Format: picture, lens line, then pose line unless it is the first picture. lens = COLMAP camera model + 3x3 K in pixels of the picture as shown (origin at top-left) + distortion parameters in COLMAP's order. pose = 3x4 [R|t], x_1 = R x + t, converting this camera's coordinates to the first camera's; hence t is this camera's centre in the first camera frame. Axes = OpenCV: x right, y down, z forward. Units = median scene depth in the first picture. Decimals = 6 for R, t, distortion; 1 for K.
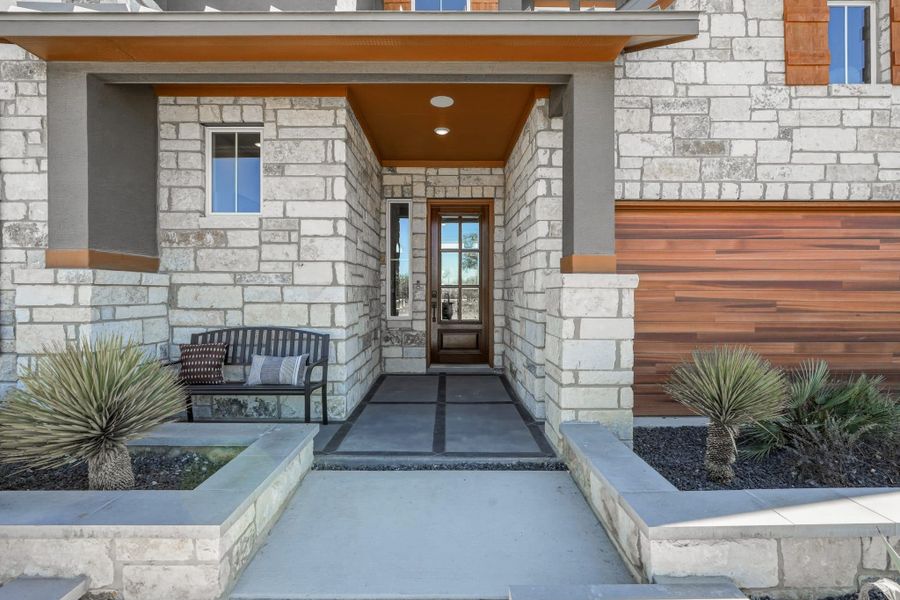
lens RADIAL K [[413.6, 0, 450.8], [0, 413.6, 294.9], [0, 0, 1]] dist [-0.009815, 0.004932]
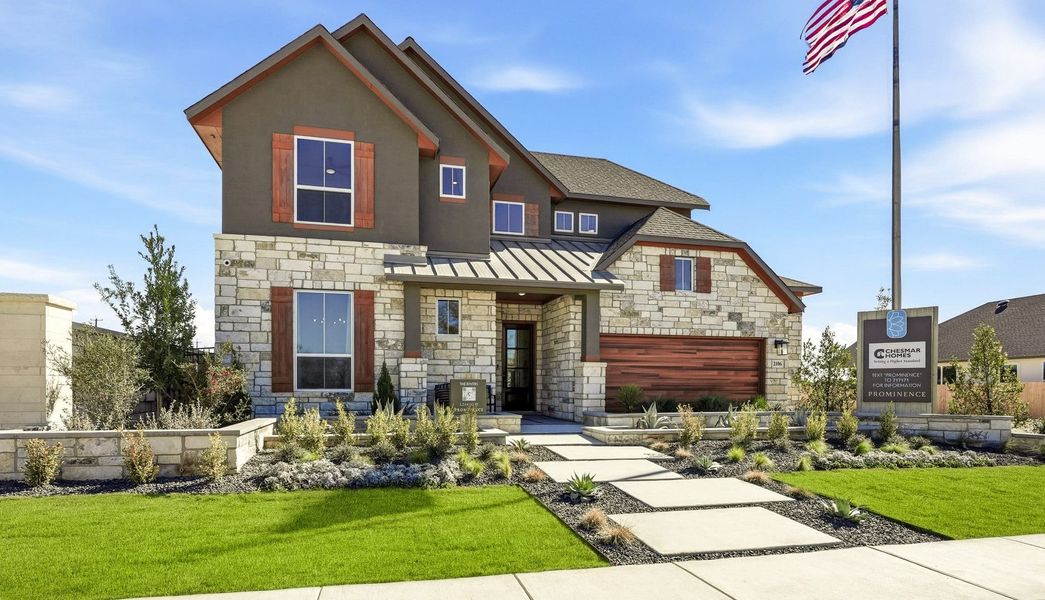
lens RADIAL K [[543.9, 0, 506.1], [0, 543.9, 392.0], [0, 0, 1]] dist [-0.002117, -0.000442]
pose [[0.973579, 0.000261, 0.228352, -0.927600], [-0.001840, 0.999976, 0.006700, 0.110574], [-0.228345, -0.006943, 0.973556, -2.141069]]
